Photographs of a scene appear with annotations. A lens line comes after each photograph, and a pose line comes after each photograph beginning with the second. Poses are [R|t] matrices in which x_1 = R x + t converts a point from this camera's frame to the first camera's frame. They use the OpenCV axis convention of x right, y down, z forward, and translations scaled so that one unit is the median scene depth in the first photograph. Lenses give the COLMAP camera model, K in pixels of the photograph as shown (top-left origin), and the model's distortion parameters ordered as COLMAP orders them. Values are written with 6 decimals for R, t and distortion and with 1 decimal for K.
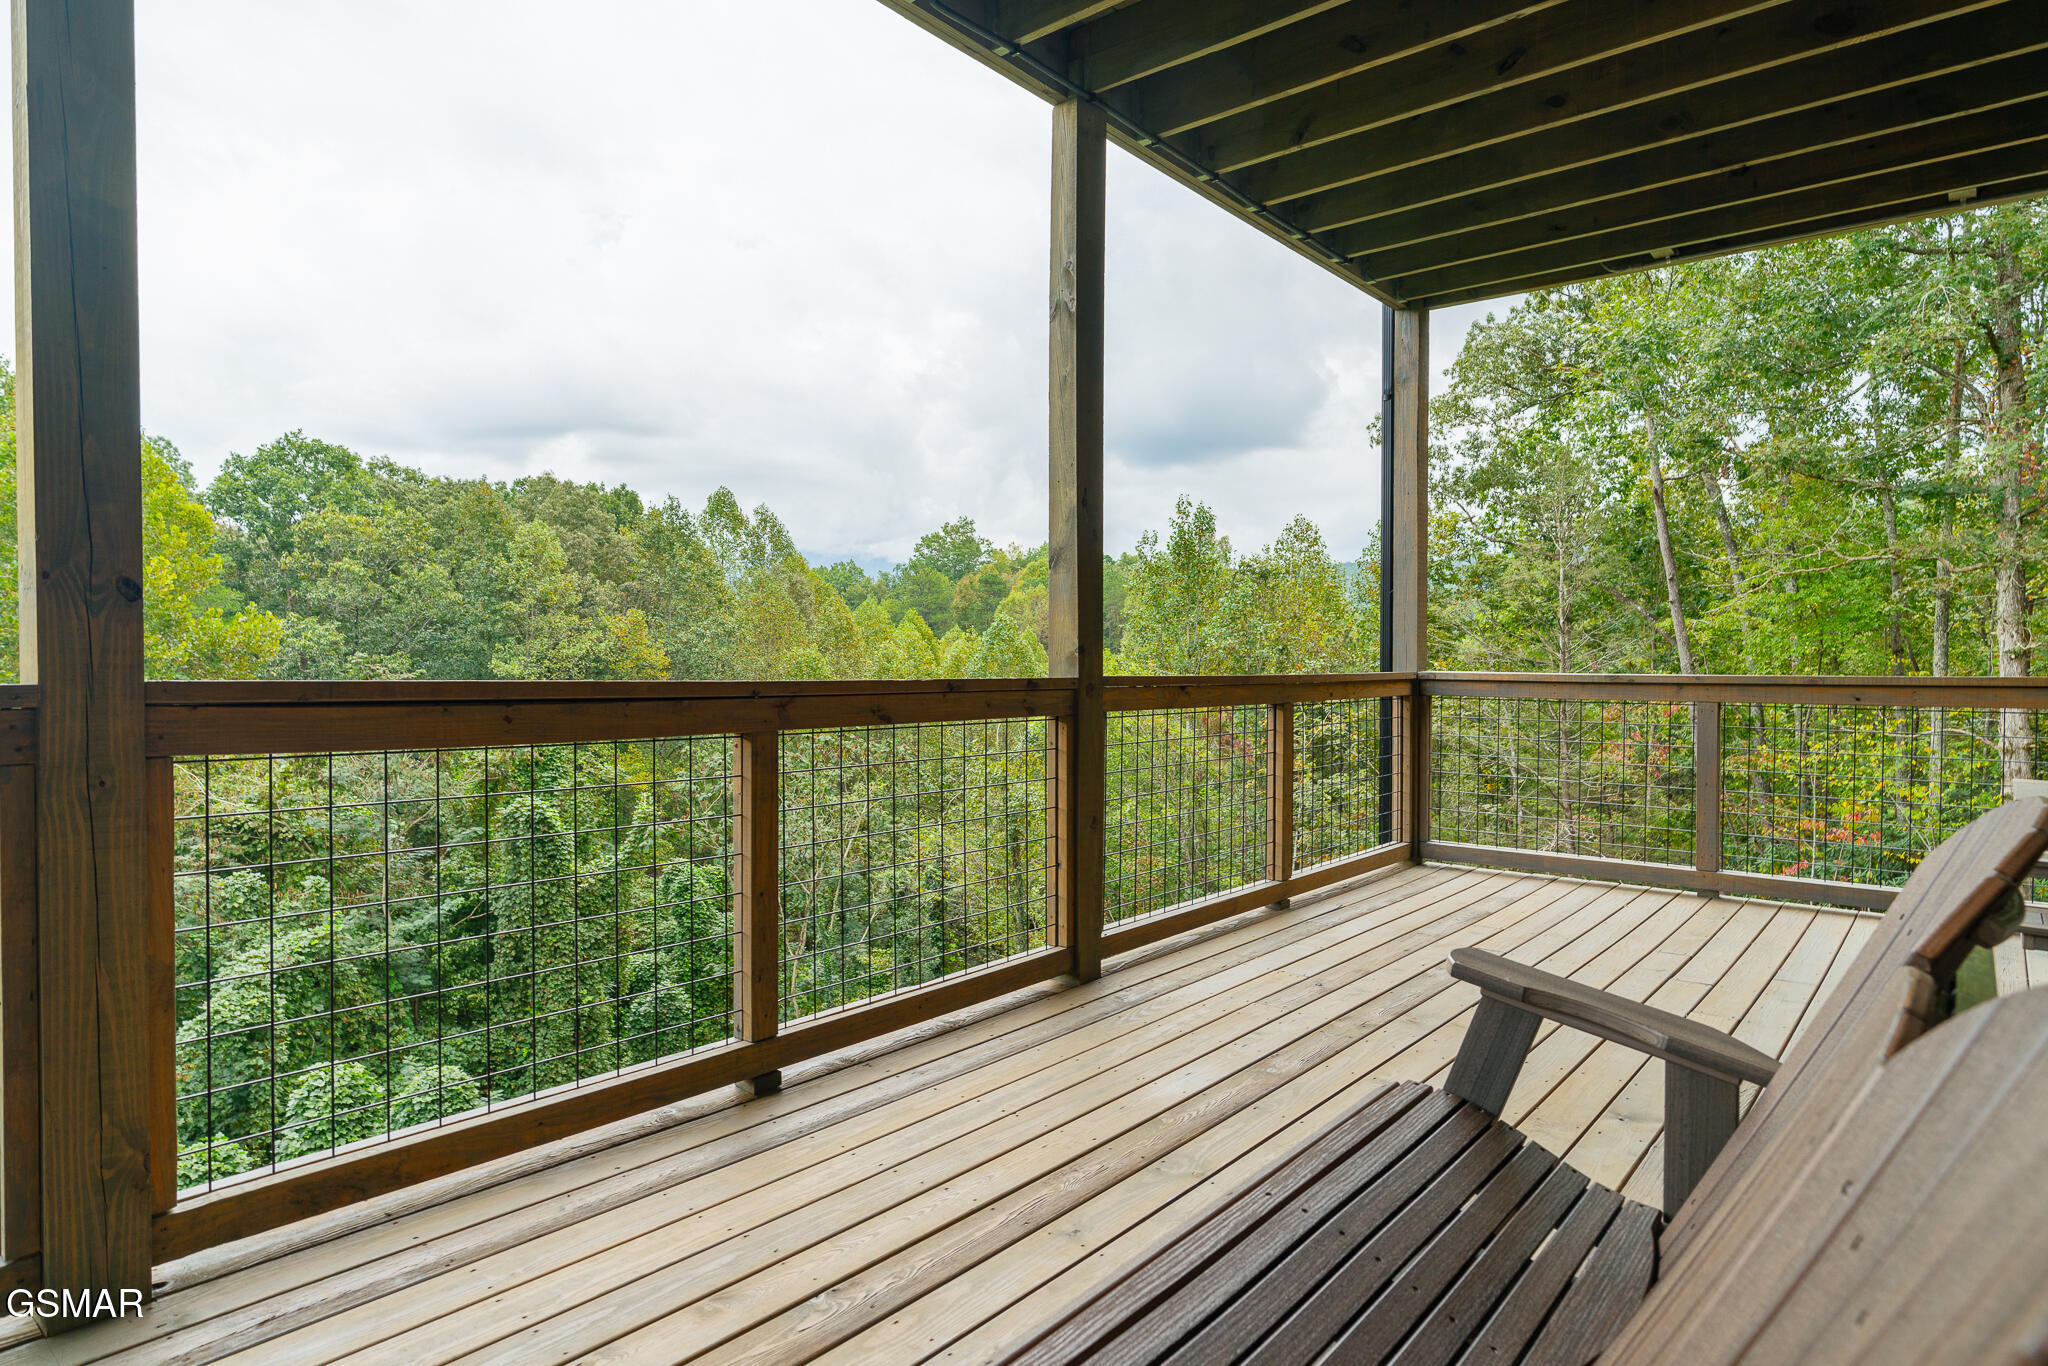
lens RADIAL K [[1152.1, 0, 1027.5], [0, 1152.1, 685.0], [0, 0, 1]] dist [-0.002962, 0.006397]
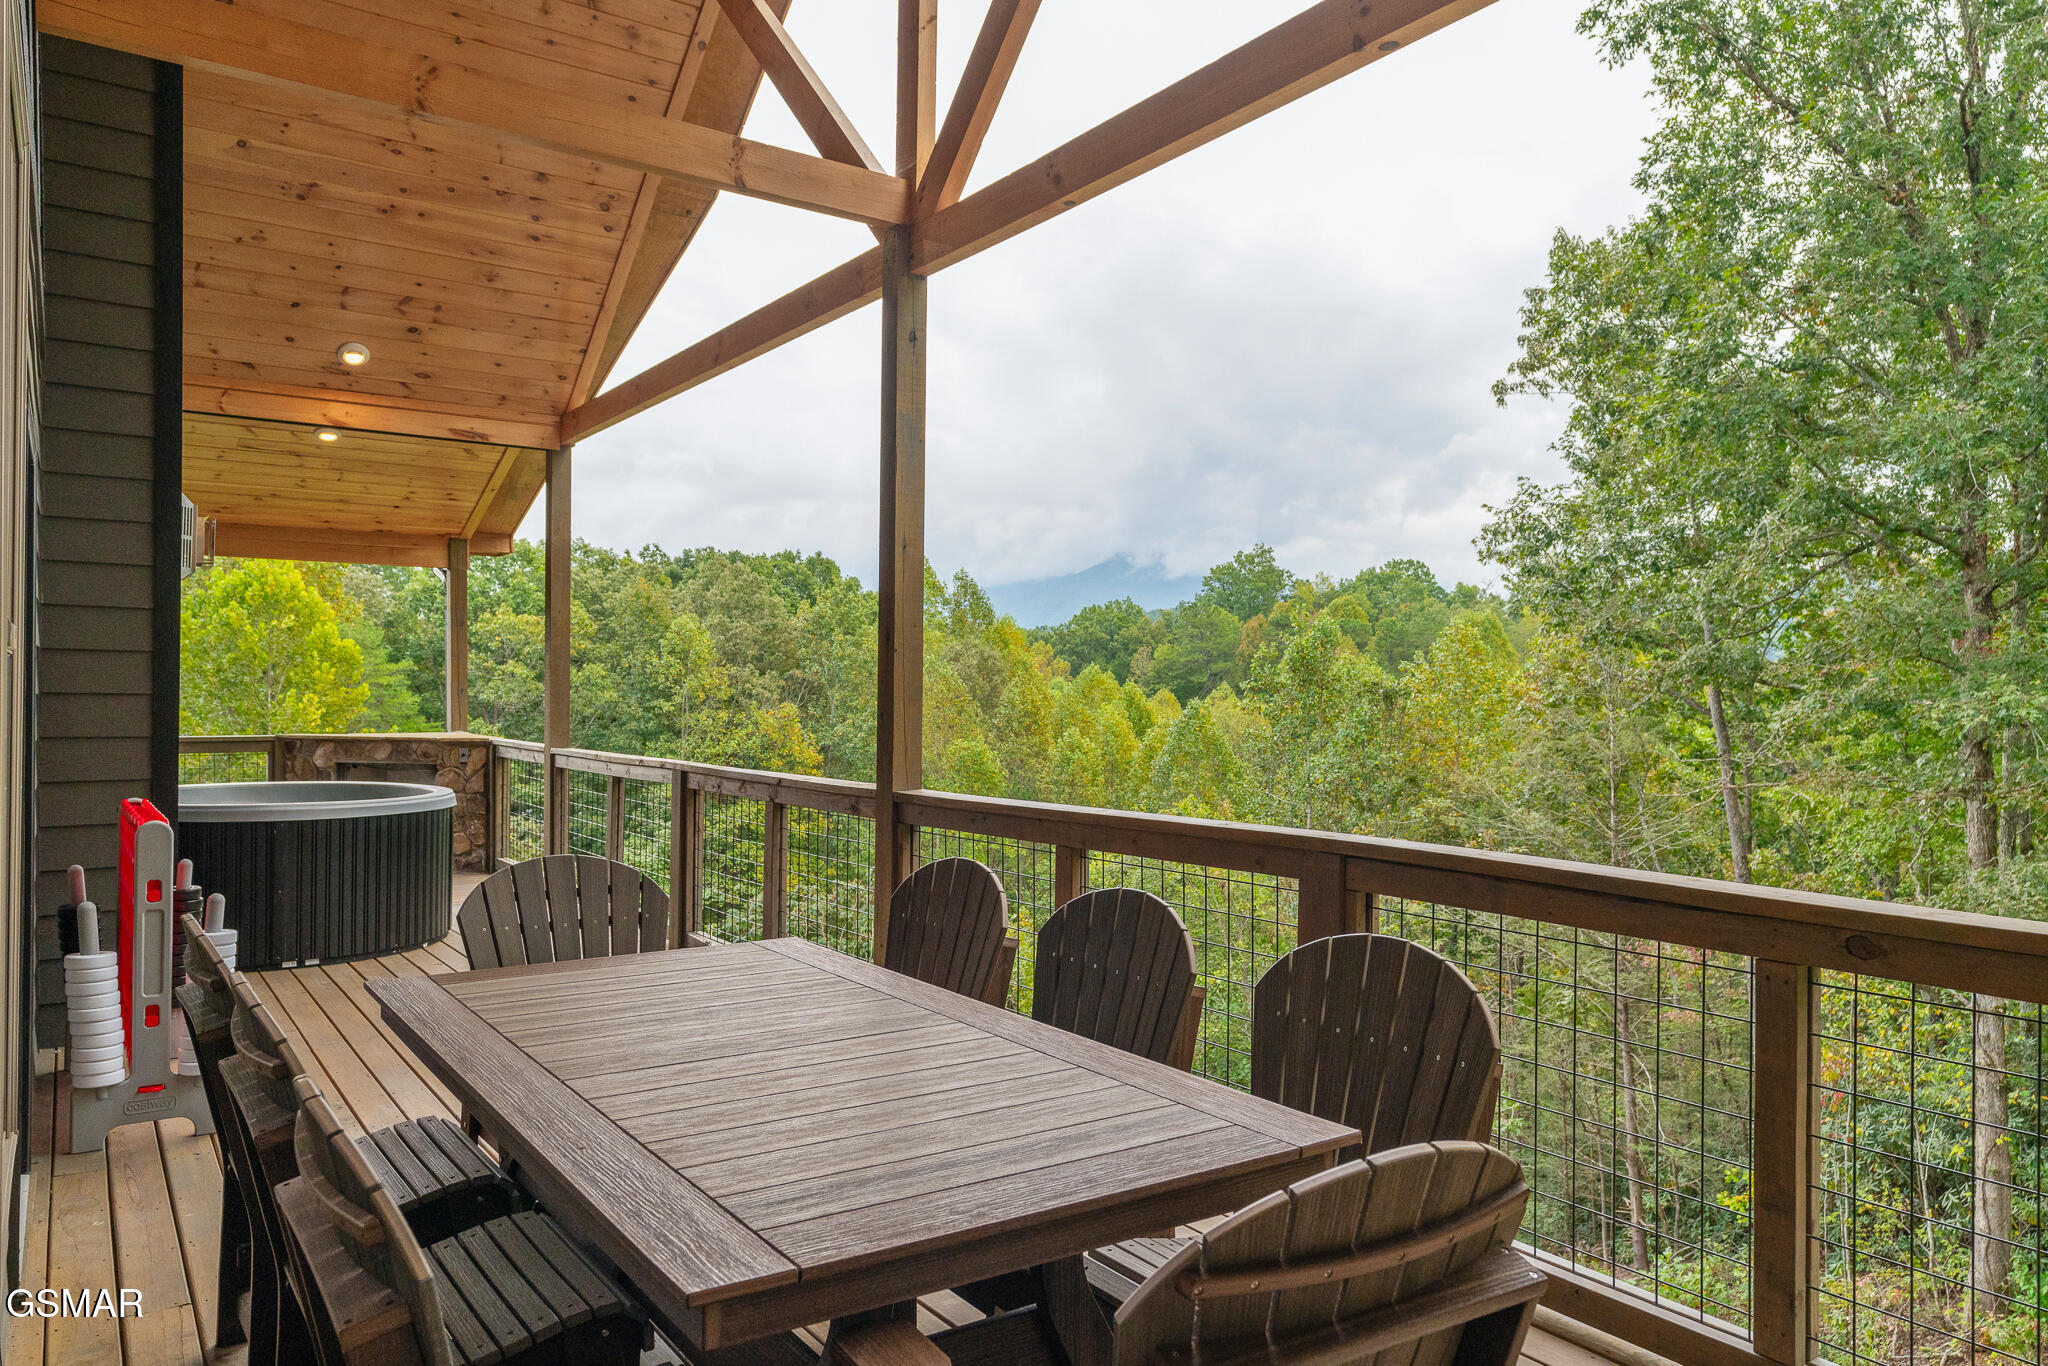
lens RADIAL K [[1381.7, 0, 1022.8], [0, 1381.7, 720.4], [0, 0, 1]] dist [0.002588, 0.010456]
pose [[0.965746, 0.007183, -0.259390, 0.149890], [-0.008023, 0.999965, -0.002180, -0.051858], [0.259365, 0.004186, 0.965770, -0.063165]]
